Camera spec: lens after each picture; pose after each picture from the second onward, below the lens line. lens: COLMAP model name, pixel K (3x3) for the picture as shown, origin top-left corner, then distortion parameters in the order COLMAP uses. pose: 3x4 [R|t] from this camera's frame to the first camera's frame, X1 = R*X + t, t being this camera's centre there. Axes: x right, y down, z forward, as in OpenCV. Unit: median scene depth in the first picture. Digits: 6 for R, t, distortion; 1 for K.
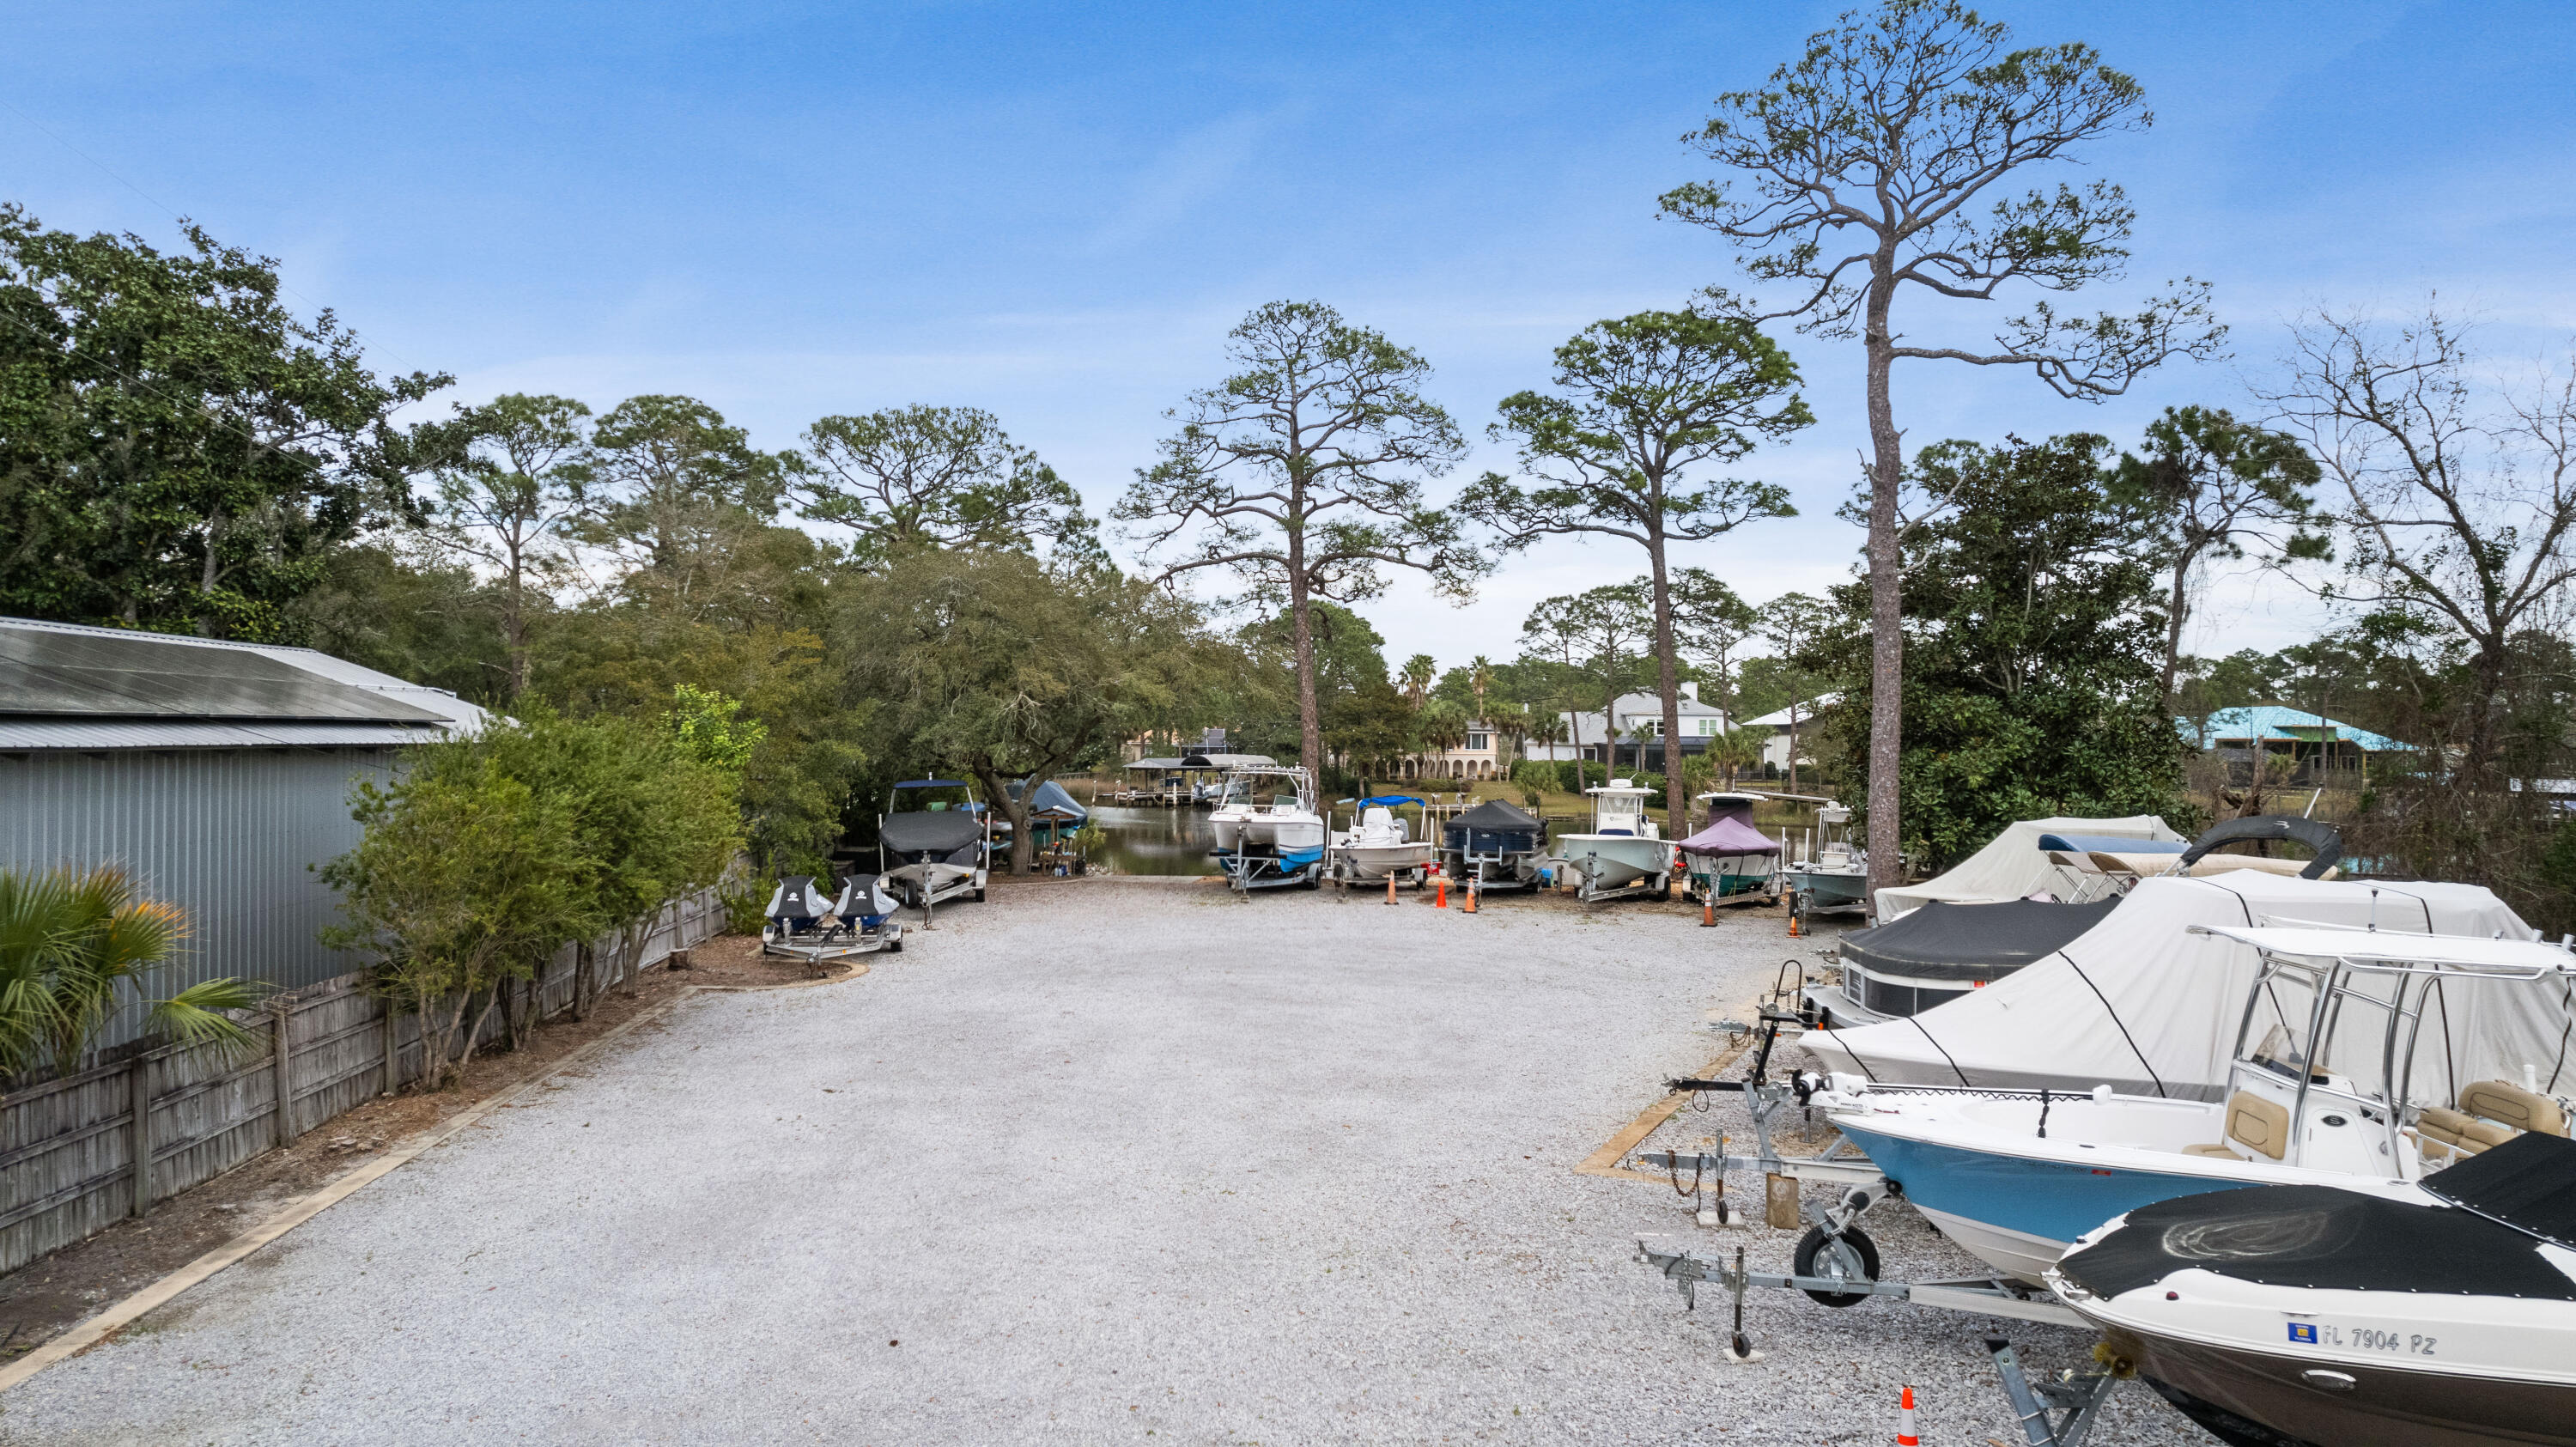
lens RADIAL K [[1641.1, 0, 1288.5], [0, 1641.1, 736.8], [0, 0, 1]] dist [-0.071106, 0.064268]
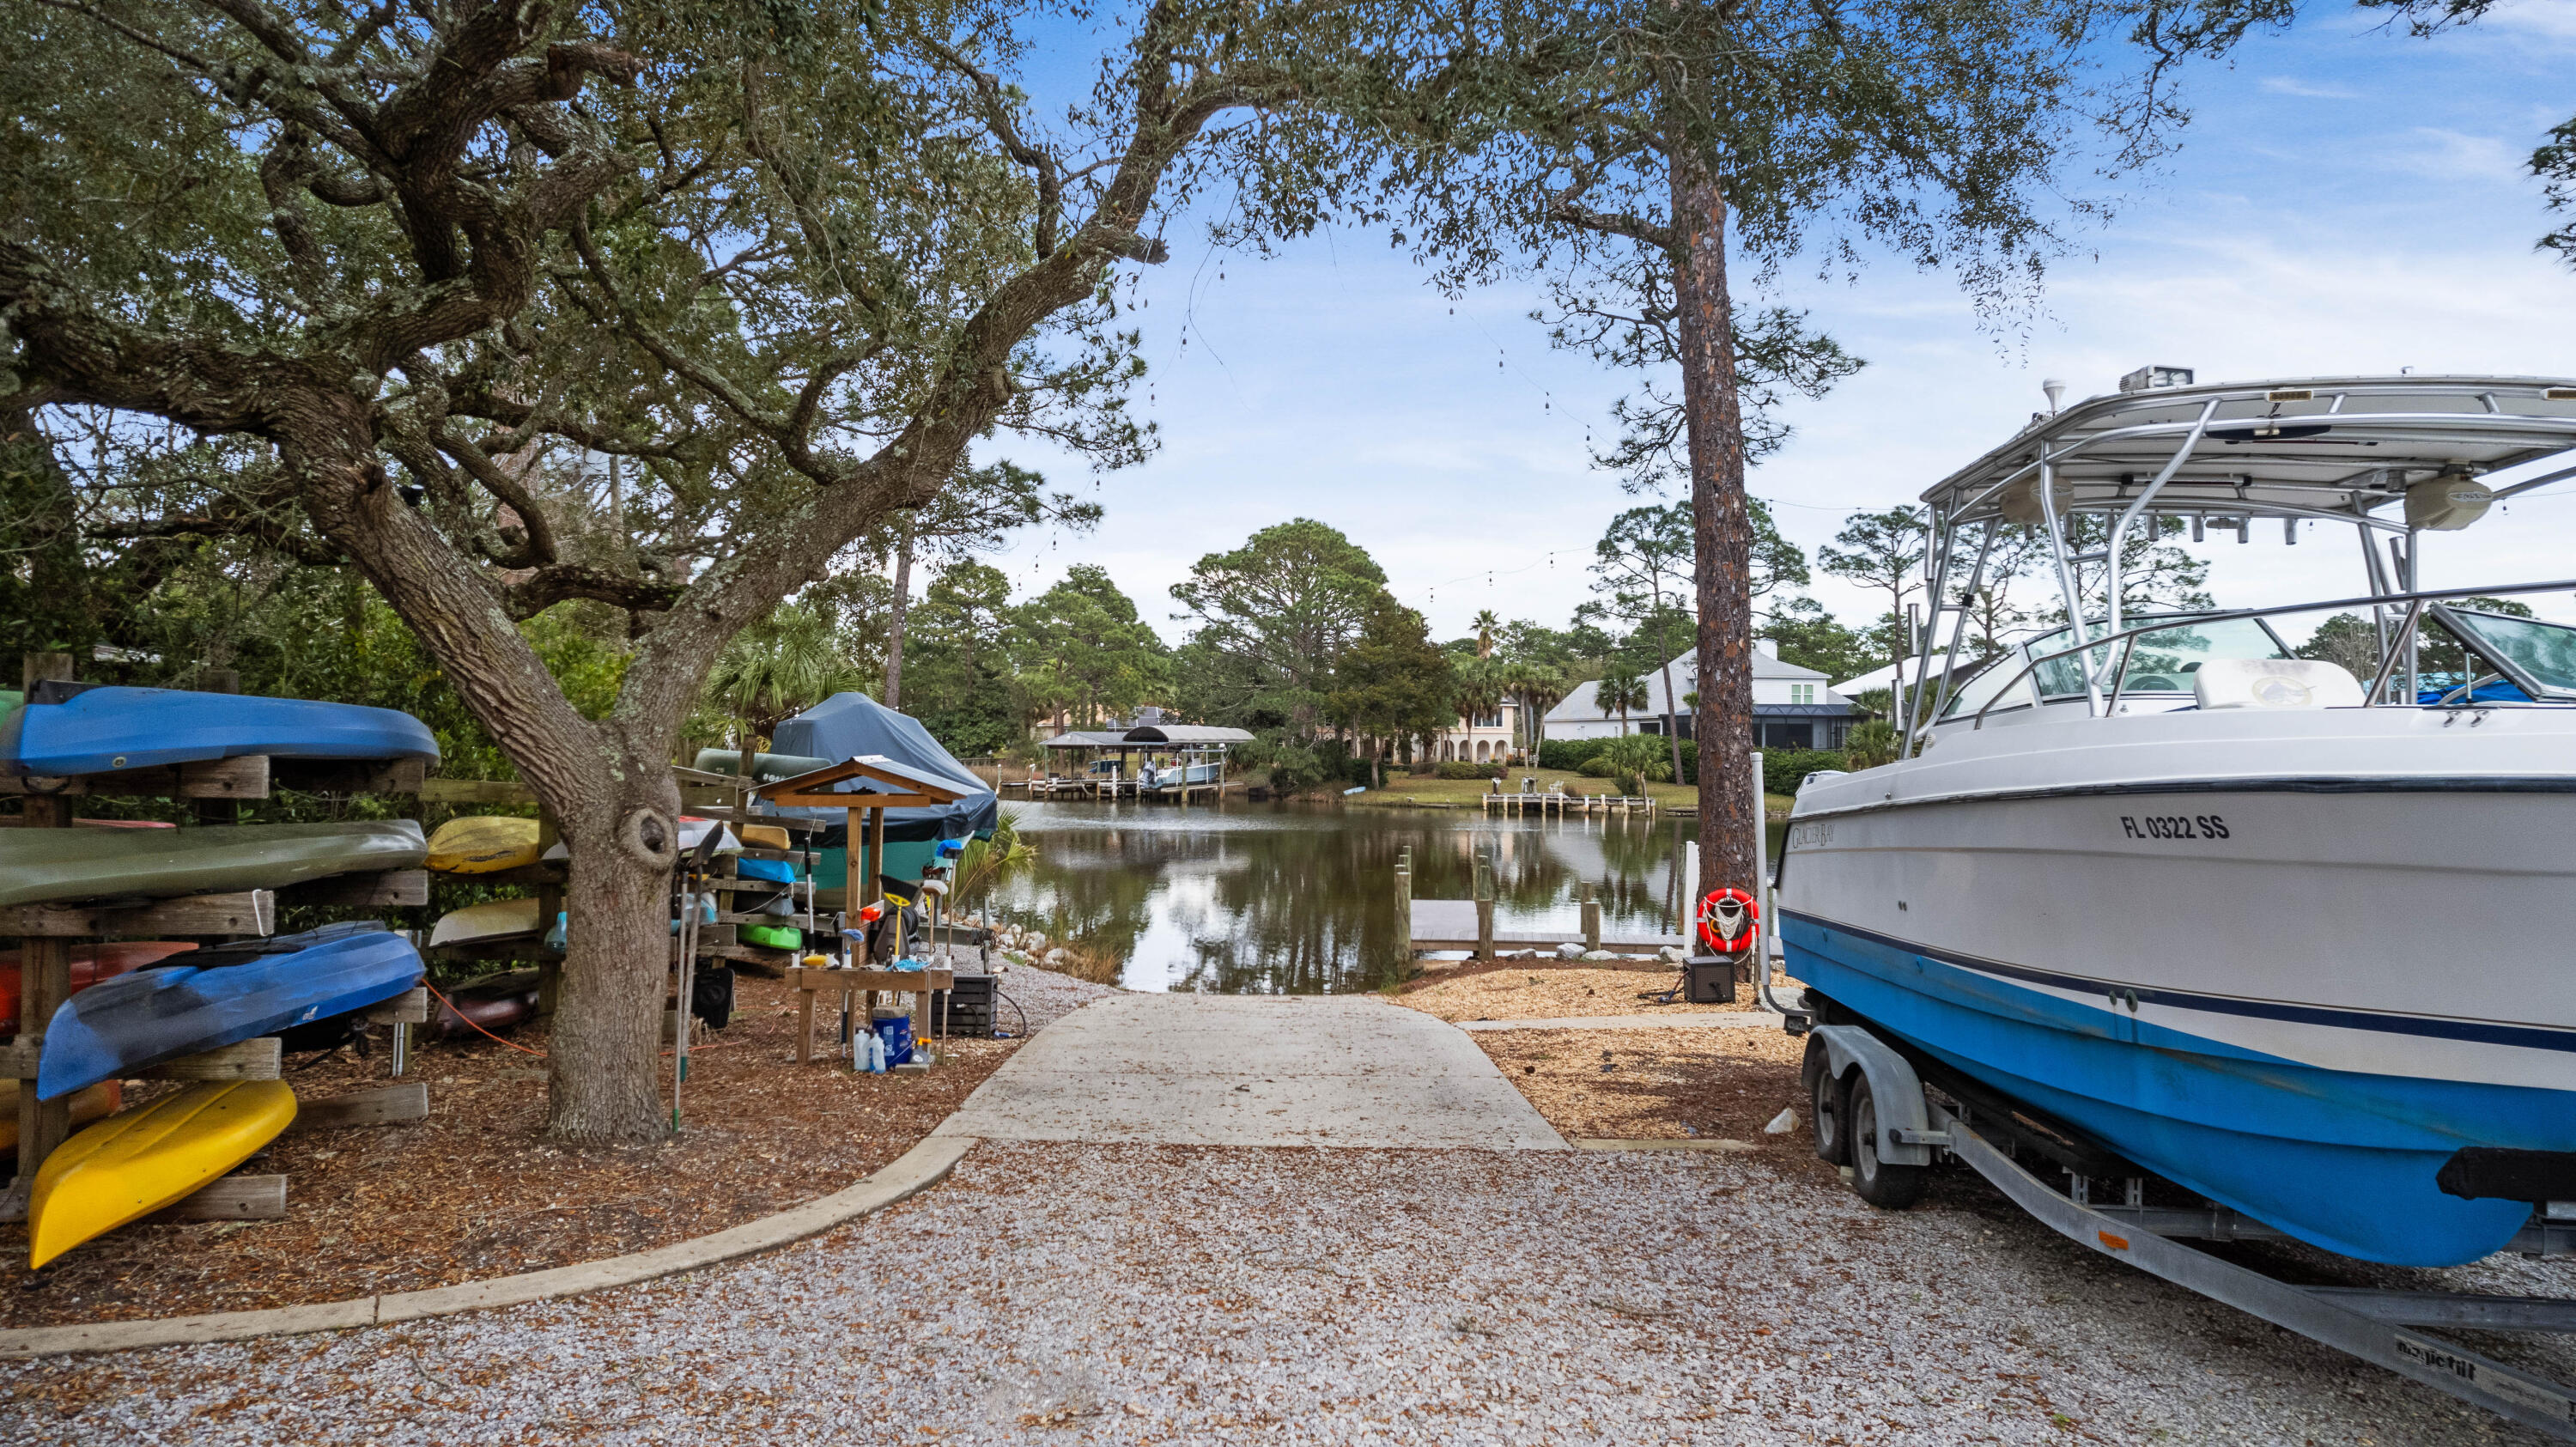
lens RADIAL K [[1641.1, 0, 1288.5], [0, 1641.1, 736.8], [0, 0, 1]] dist [-0.071106, 0.064268]
pose [[0.997999, -0.002142, 0.063190, -0.038204], [0.002081, 0.999997, 0.001028, 0.014722], [-0.063192, -0.000894, 0.998001, 0.287427]]
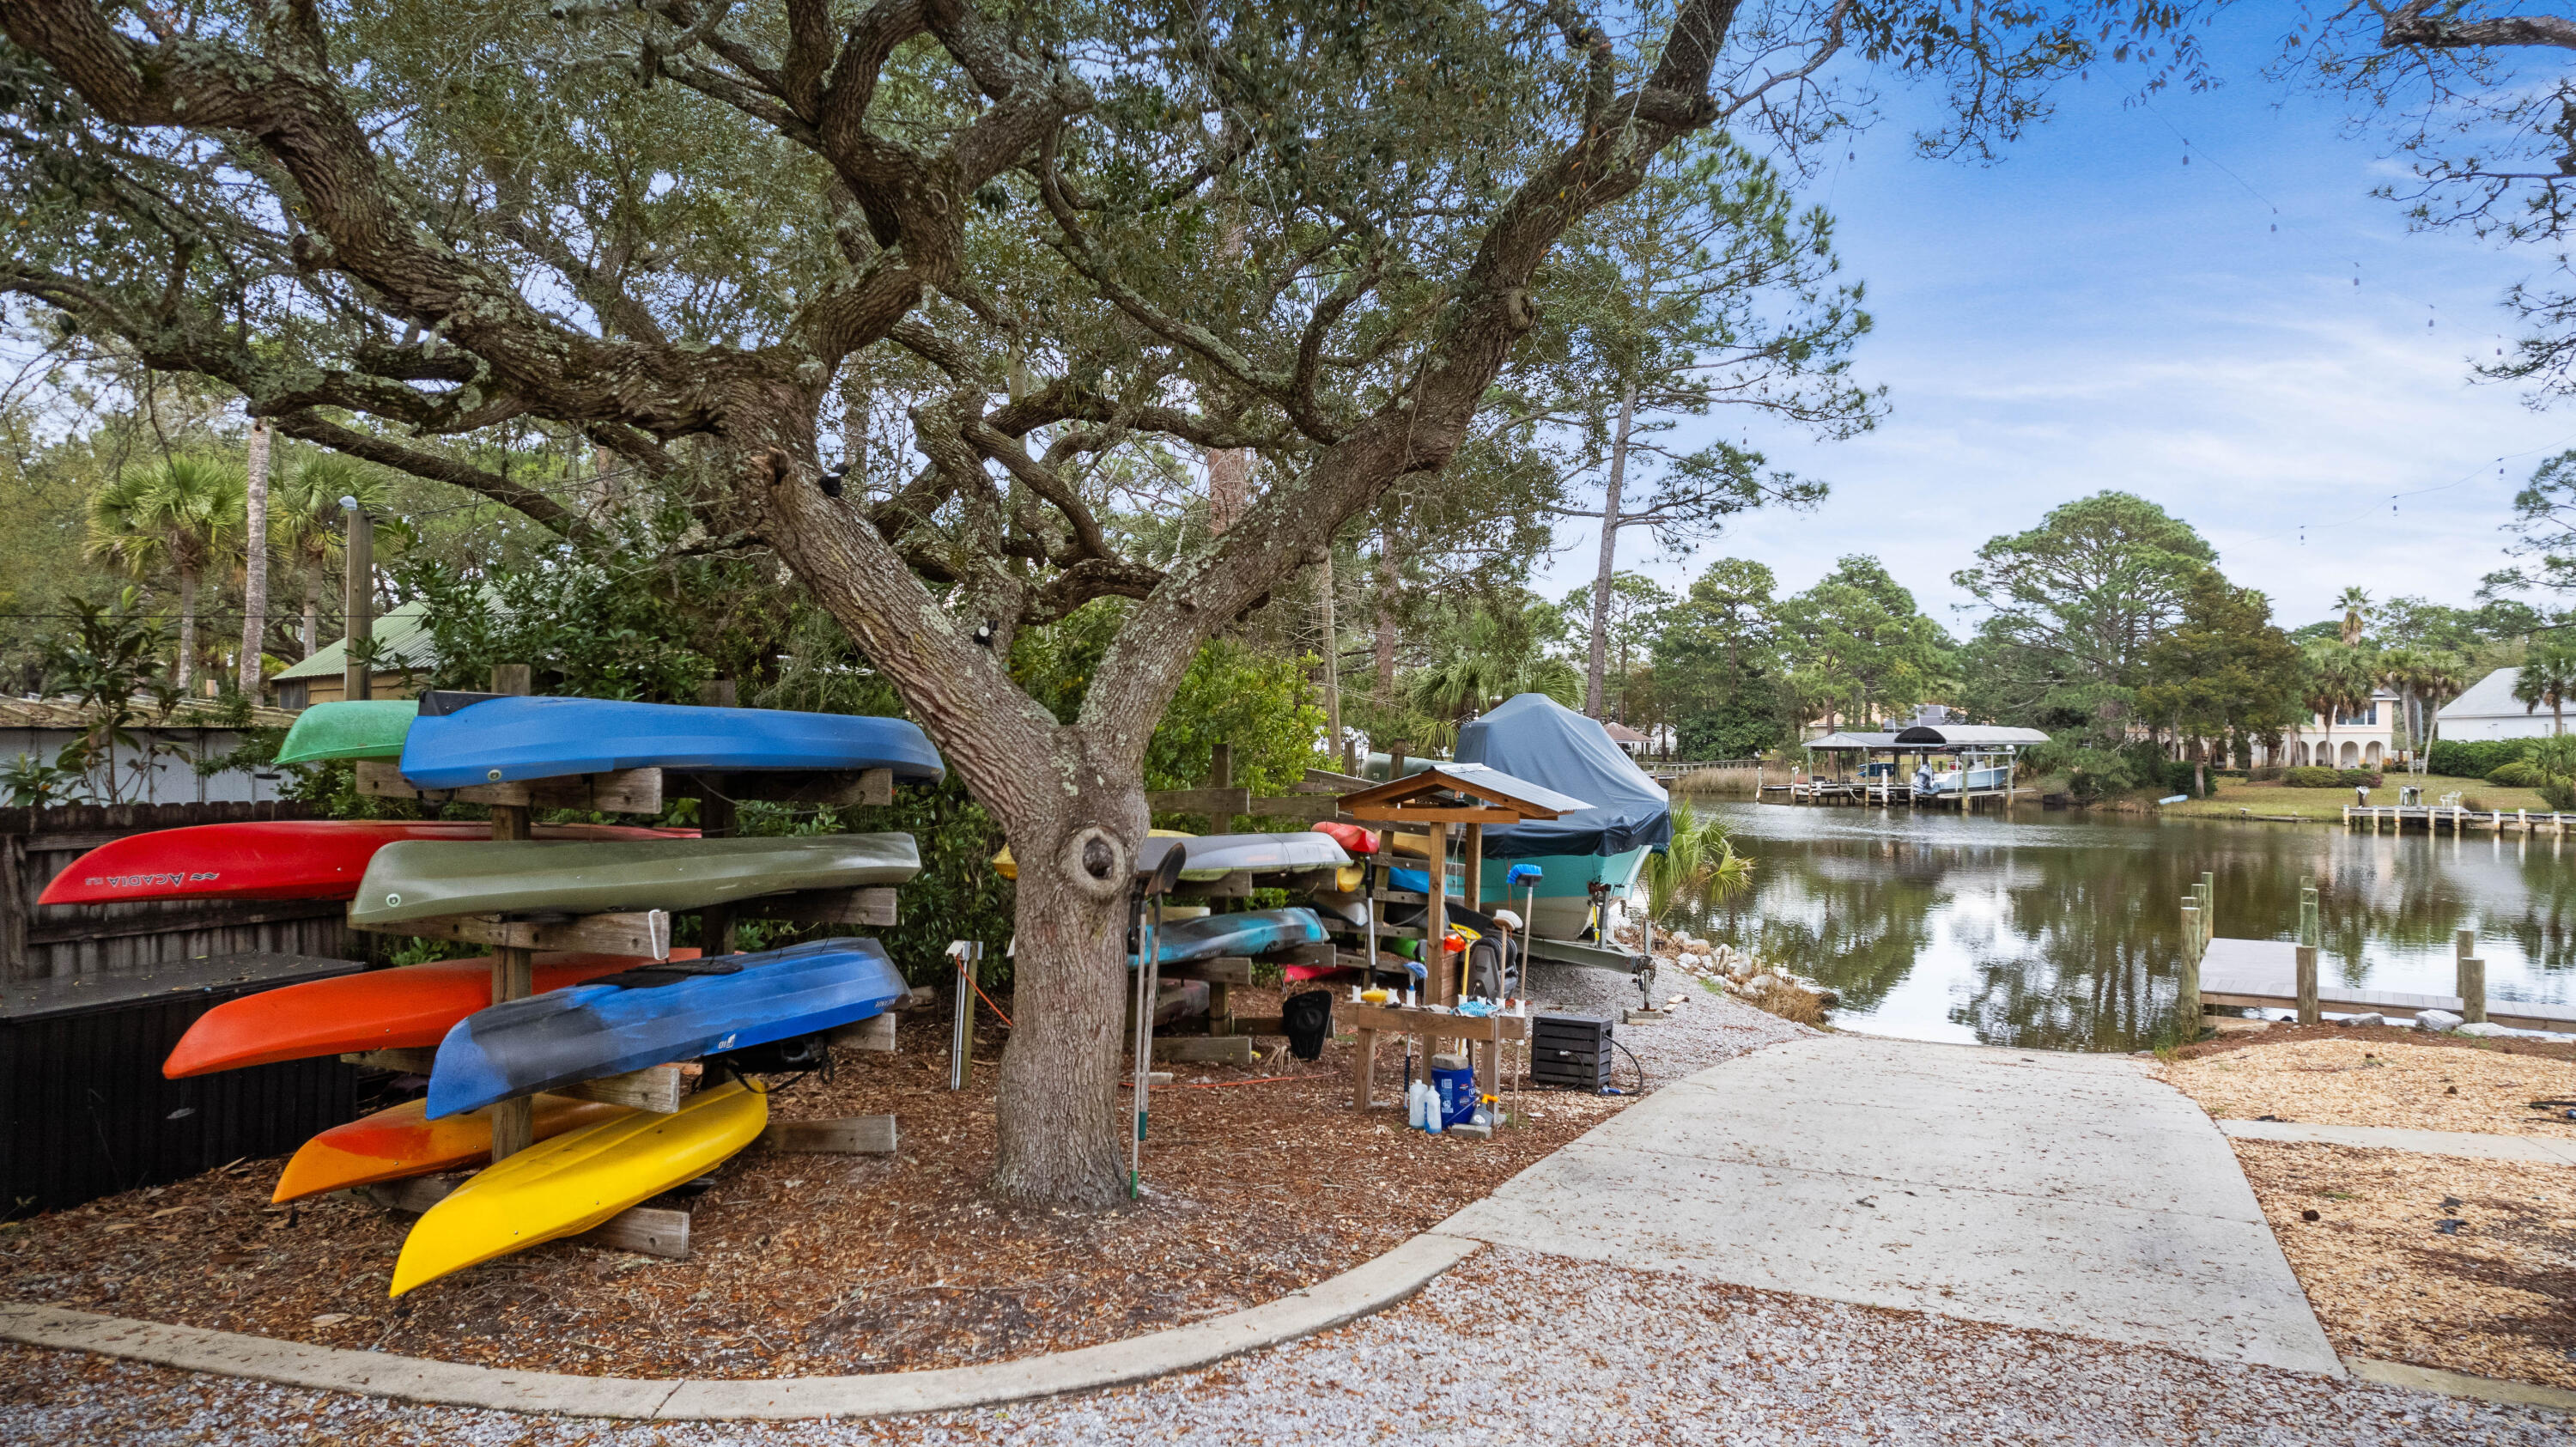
lens RADIAL K [[1641.1, 0, 1288.5], [0, 1641.1, 736.8], [0, 0, 1]] dist [-0.071106, 0.064268]
pose [[0.918826, -0.004215, -0.394639, -0.030926], [0.004167, 0.999991, -0.000978, 0.014496], [0.394640, -0.000746, 0.918836, 0.303582]]
